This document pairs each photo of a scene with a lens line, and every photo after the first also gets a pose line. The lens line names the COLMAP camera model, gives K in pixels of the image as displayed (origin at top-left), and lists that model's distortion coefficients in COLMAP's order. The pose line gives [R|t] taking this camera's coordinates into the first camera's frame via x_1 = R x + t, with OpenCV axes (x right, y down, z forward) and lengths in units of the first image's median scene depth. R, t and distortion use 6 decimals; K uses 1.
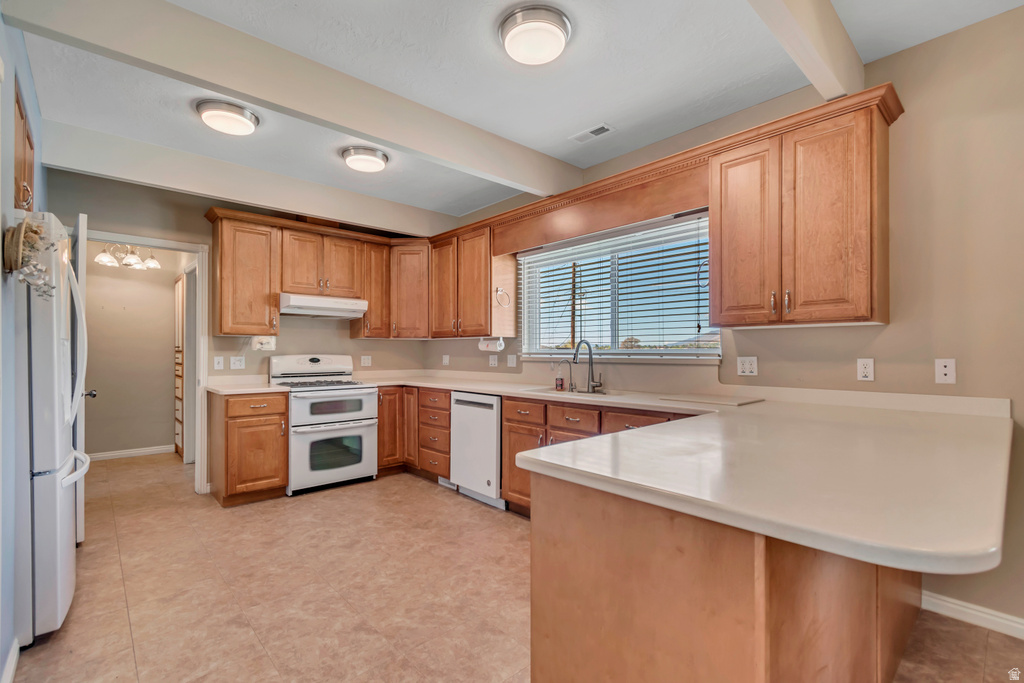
lens RADIAL K [[461.4, 0, 511.9], [0, 461.4, 347.6], [0, 0, 1]] dist [0.010805, -0.000710]
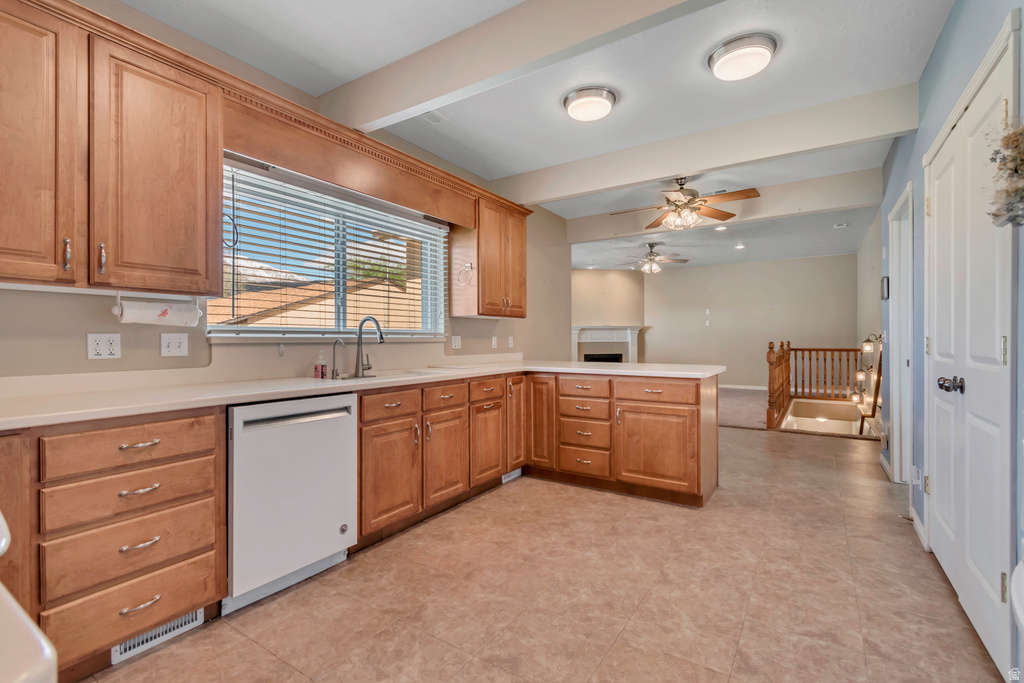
lens RADIAL K [[461.4, 0, 512.8], [0, 461.4, 340.5], [0, 0, 1]] dist [0.010805, -0.000710]
pose [[-0.250984, 0.000000, 0.967991, -0.953619], [-0.005316, 0.999985, -0.001378, 0.035811], [-0.967977, -0.005491, -0.250980, 1.204725]]
